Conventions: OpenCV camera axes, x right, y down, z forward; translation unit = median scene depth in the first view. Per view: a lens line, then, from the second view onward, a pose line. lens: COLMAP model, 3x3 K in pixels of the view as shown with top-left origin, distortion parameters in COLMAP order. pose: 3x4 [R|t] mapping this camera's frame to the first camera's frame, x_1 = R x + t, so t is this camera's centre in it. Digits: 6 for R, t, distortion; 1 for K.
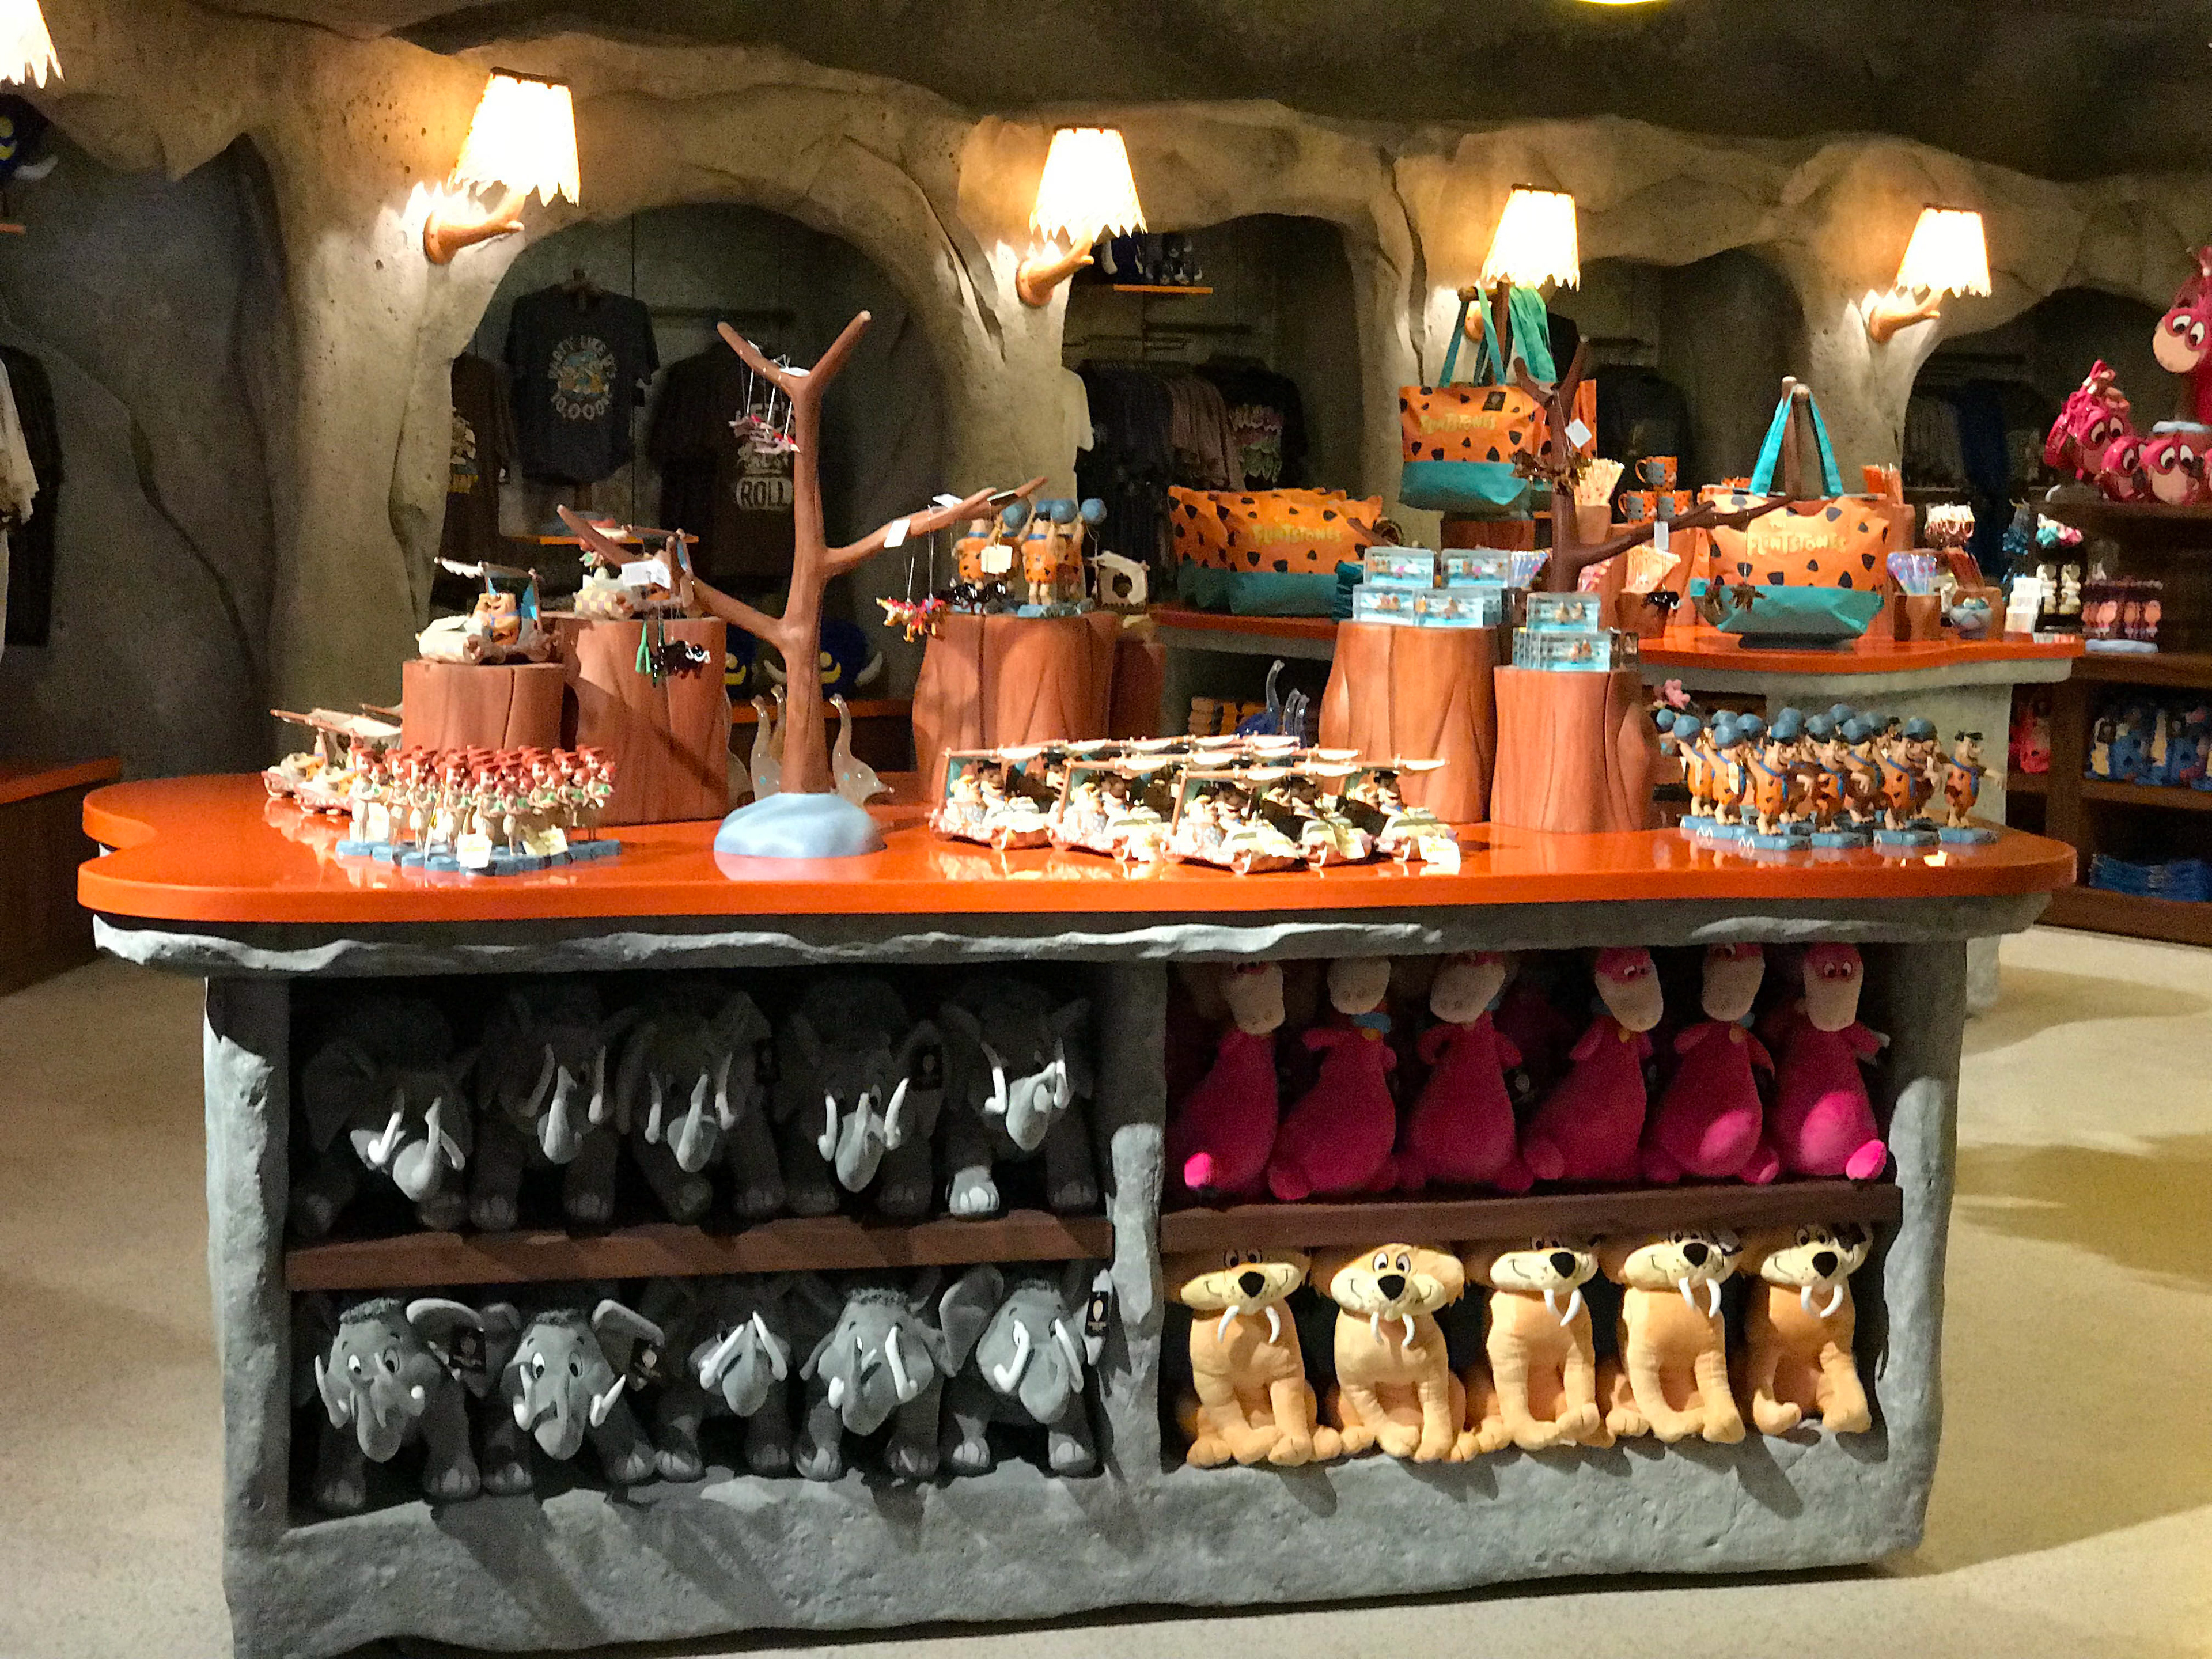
lens RADIAL K [[3641.8, 0, 1115.5], [0, 3641.8, 908.6], [0, 0, 1]] dist [-0.037419, 1.133071]
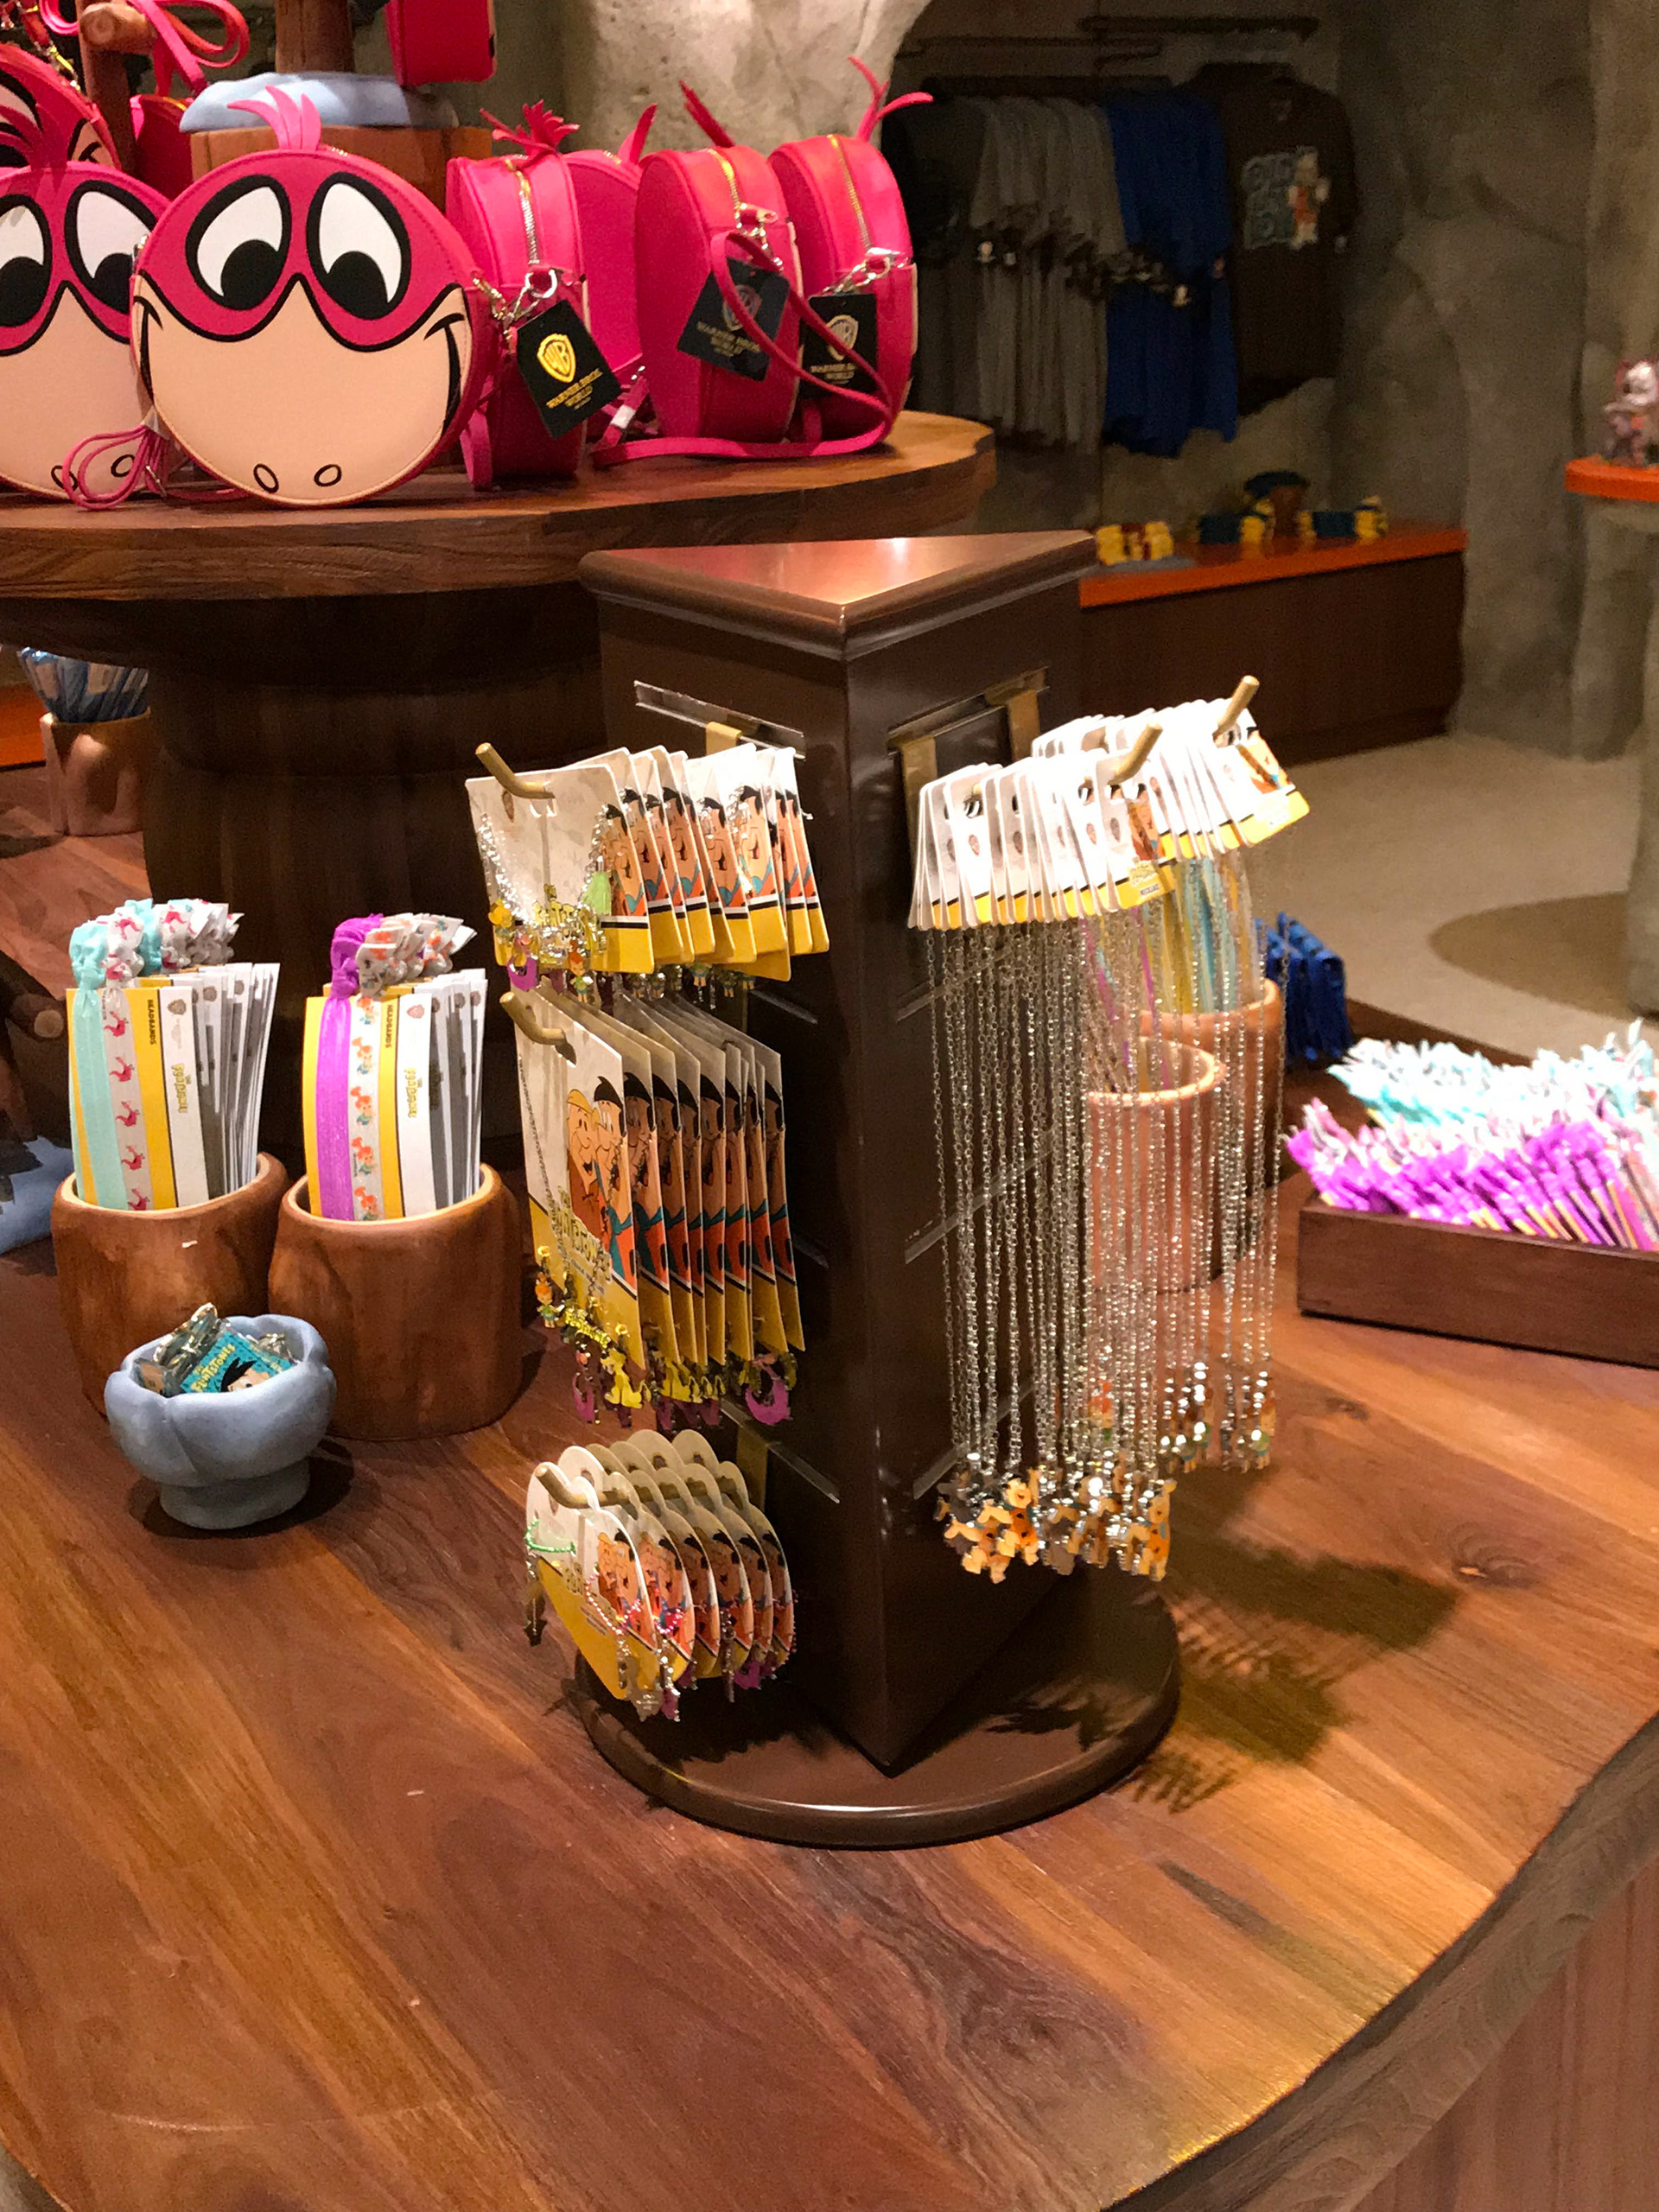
lens RADIAL K [[2579.4, 0, 831.2], [0, 2579.4, 1059.8], [0, 0, 1]] dist [0.131651, -0.469418]
pose [[0.989159, -0.010082, -0.146502, 0.318522], [0.037225, 0.982269, 0.183744, -0.095869], [0.142052, -0.187205, 0.971996, 0.784048]]
